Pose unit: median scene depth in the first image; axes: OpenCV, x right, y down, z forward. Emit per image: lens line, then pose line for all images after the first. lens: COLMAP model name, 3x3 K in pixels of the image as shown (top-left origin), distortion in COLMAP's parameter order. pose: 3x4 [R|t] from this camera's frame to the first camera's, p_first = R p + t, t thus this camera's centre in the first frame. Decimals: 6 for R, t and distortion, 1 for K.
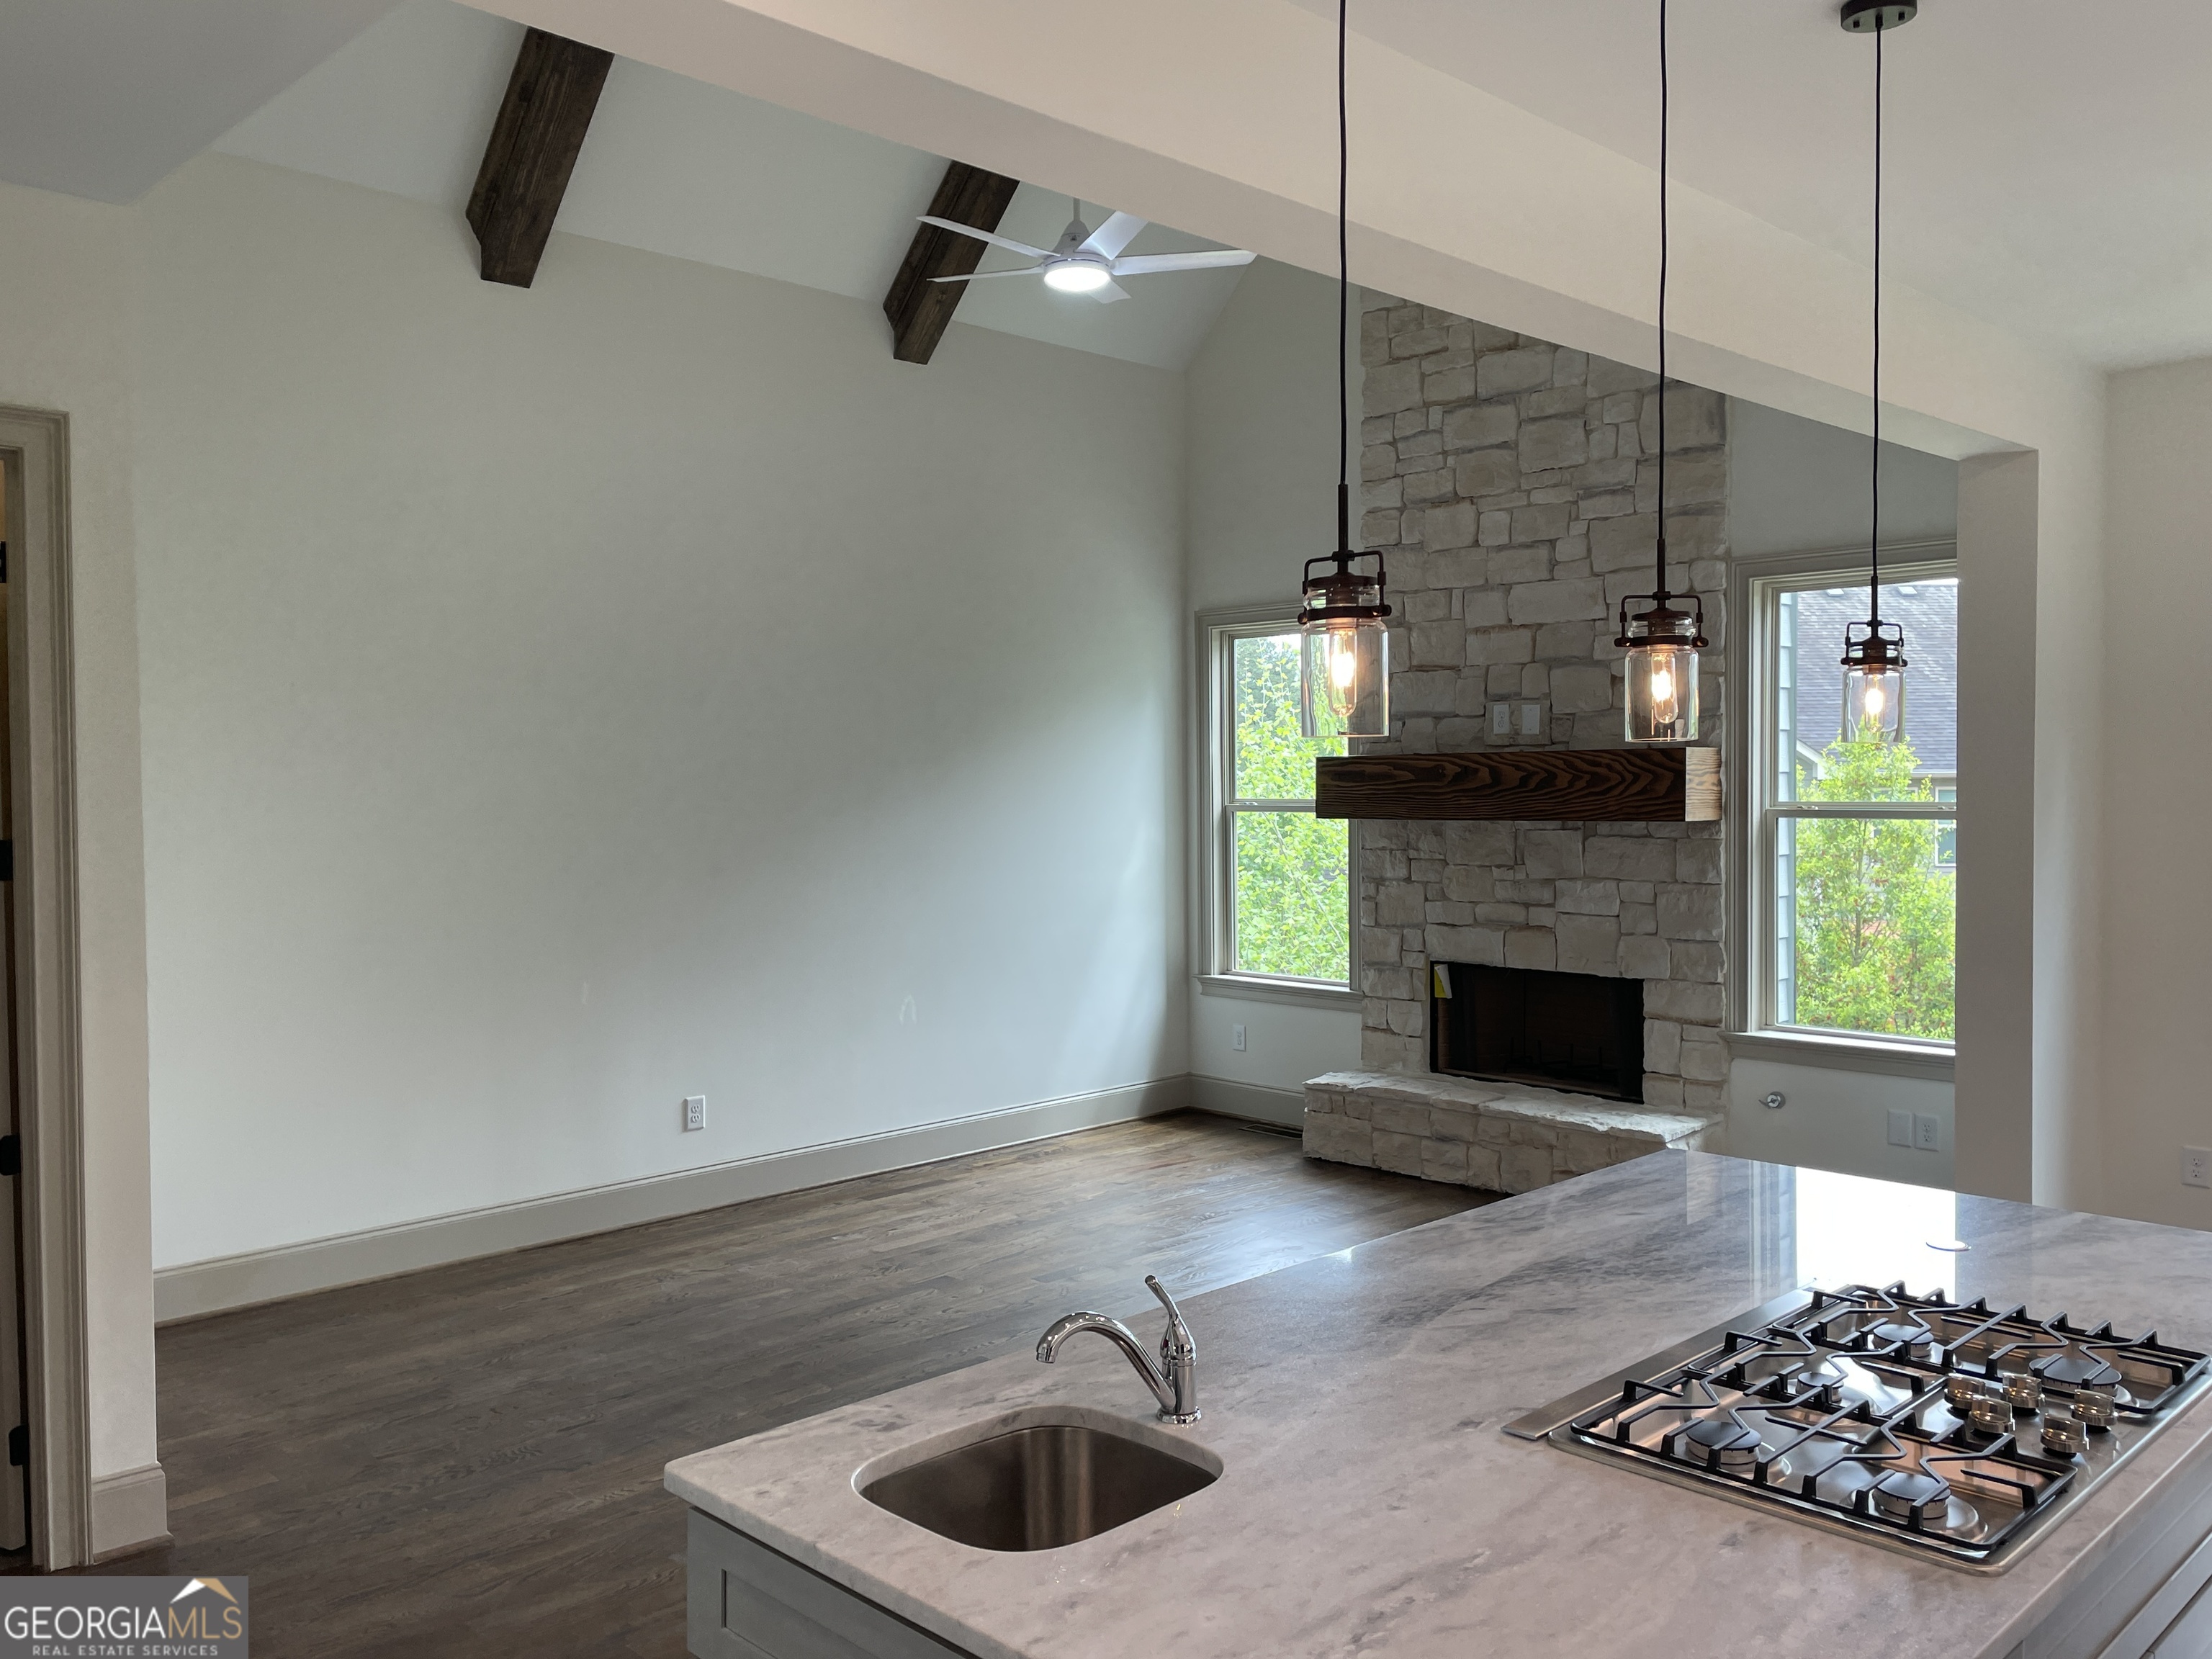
lens RADIAL K [[1776.0, 0, 1111.1], [0, 1776.0, 829.8], [0, 0, 1]] dist [0.067394, -0.091847]
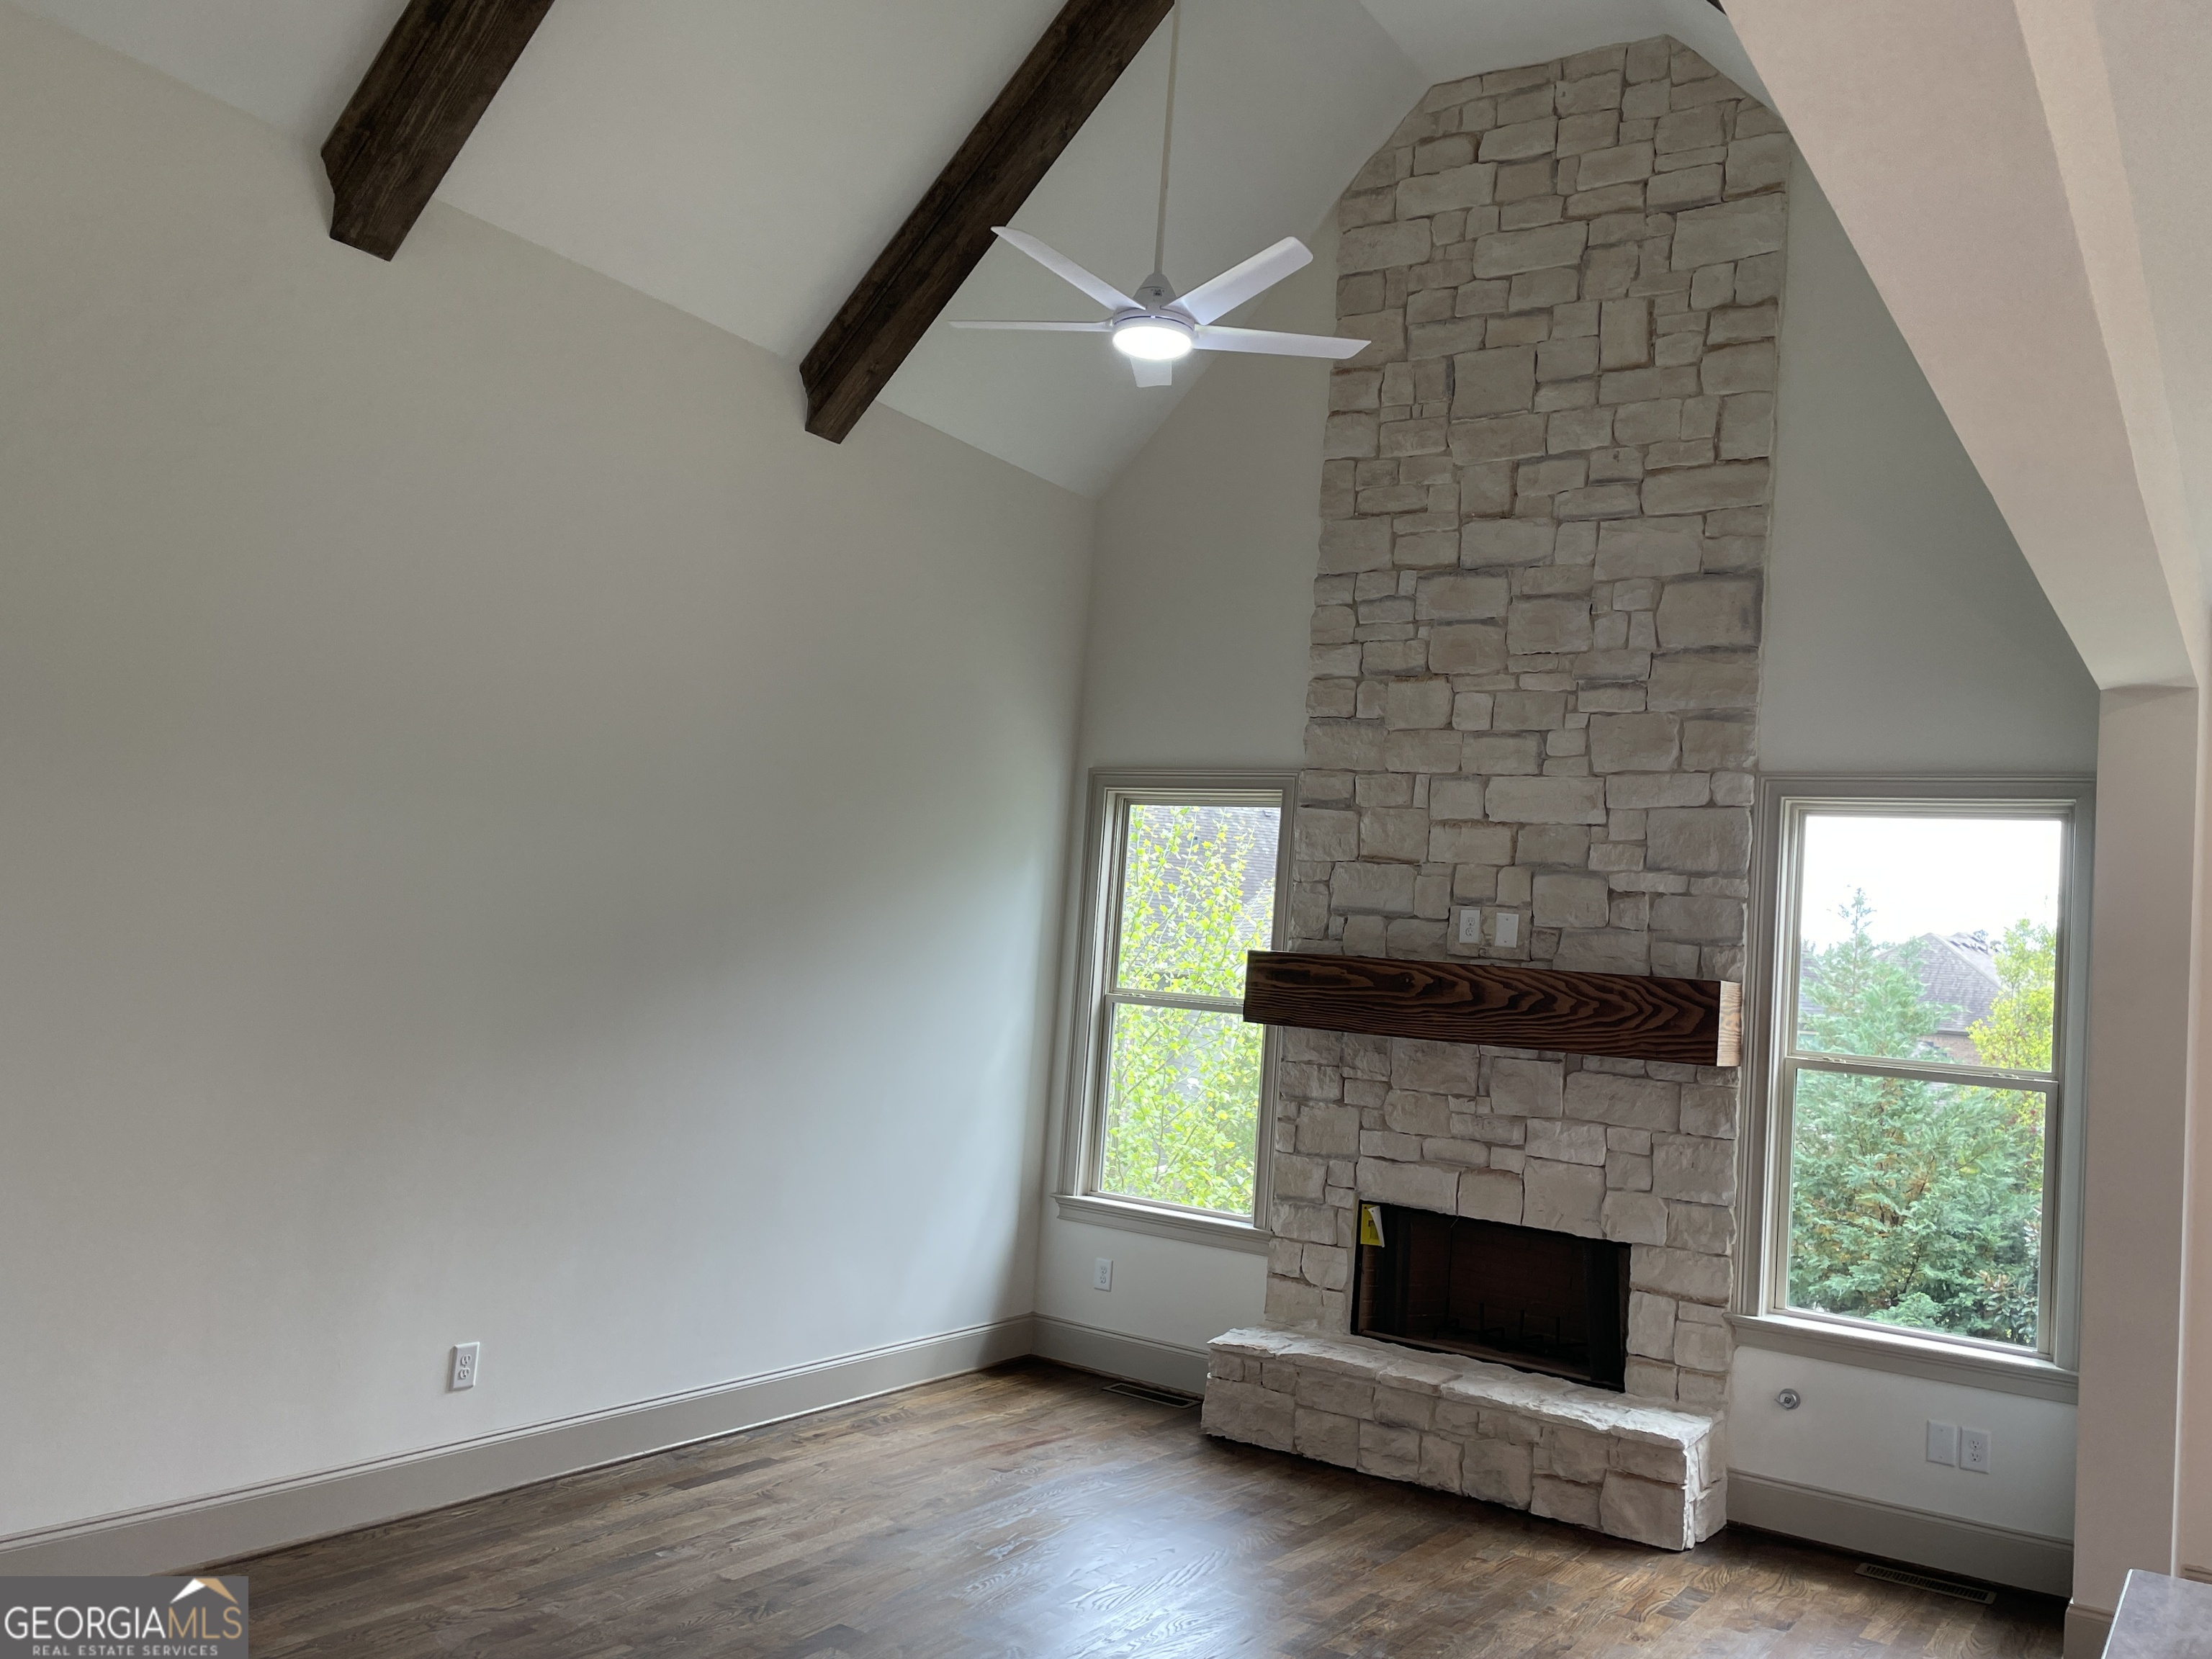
lens RADIAL K [[1776.0, 0, 1117.3], [0, 1776.0, 809.1], [0, 0, 1]] dist [0.067394, -0.091847]
pose [[0.974070, 0.100490, 0.202704, -0.135715], [-0.078034, 0.990191, -0.115900, -0.004450], [-0.212363, 0.097077, 0.972357, 0.185266]]
